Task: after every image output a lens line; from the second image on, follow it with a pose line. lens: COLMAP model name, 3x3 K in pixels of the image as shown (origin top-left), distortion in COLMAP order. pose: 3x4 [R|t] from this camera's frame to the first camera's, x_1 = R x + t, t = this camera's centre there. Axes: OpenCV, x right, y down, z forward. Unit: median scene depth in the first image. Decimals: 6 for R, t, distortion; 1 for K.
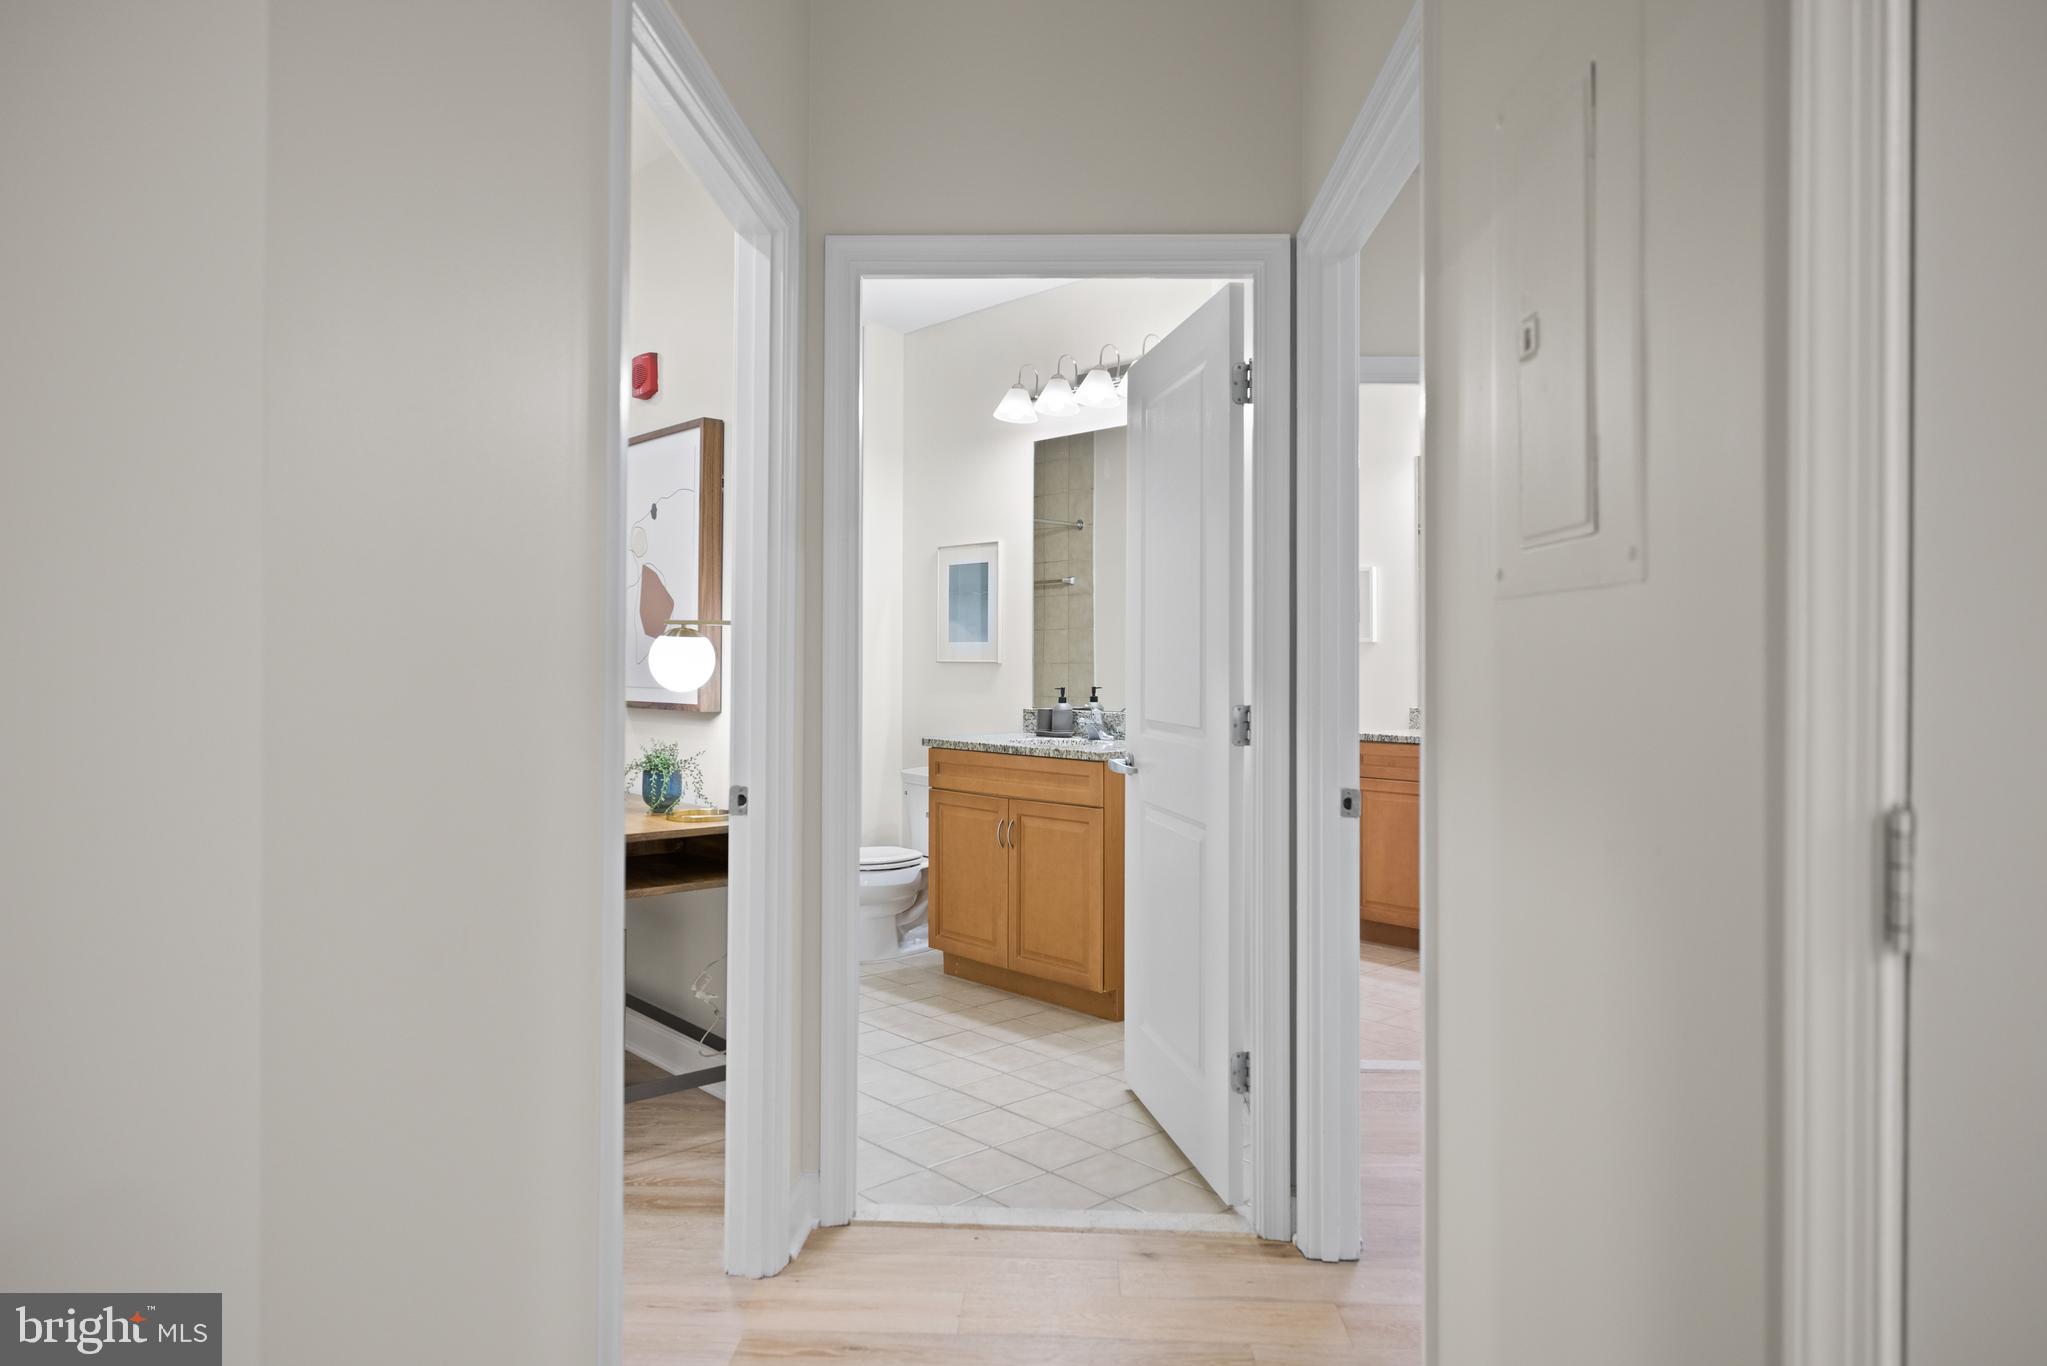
lens RADIAL K [[1268.5, 0, 1023.5], [0, 1268.5, 683.0], [0, 0, 1]] dist [0.001137, 0.000034]
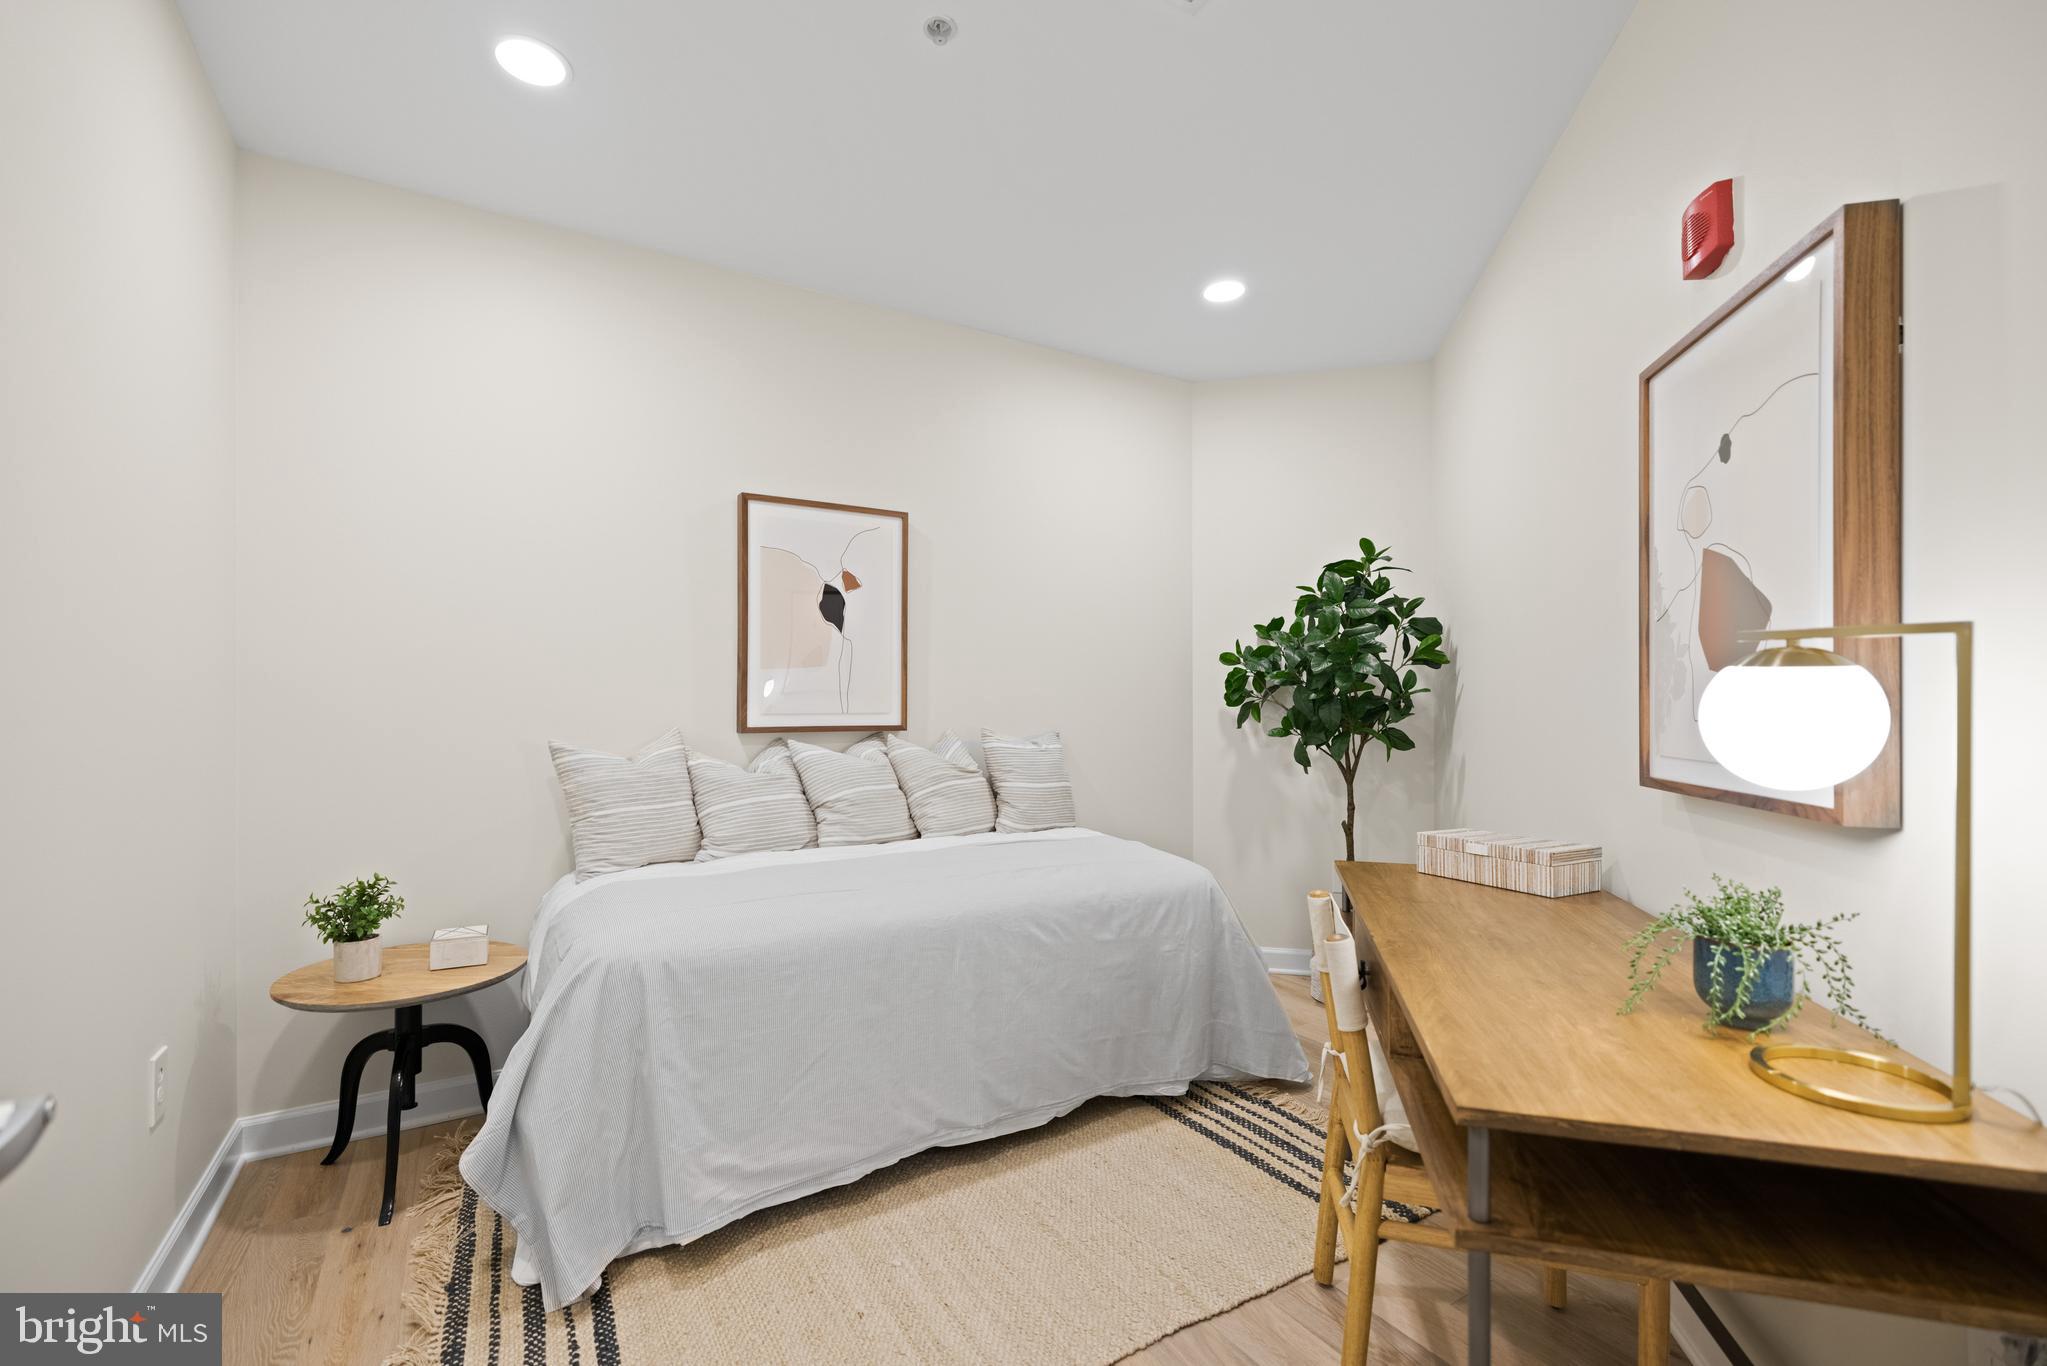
lens RADIAL K [[888.5, 0, 1029.3], [0, 888.5, 732.2], [0, 0, 1]] dist [0.000374, 0.000150]
pose [[0.547346, -0.012382, -0.836815, -0.144541], [-0.002040, 0.999868, -0.016129, -0.006334], [0.836904, 0.010535, 0.547249, 0.570358]]
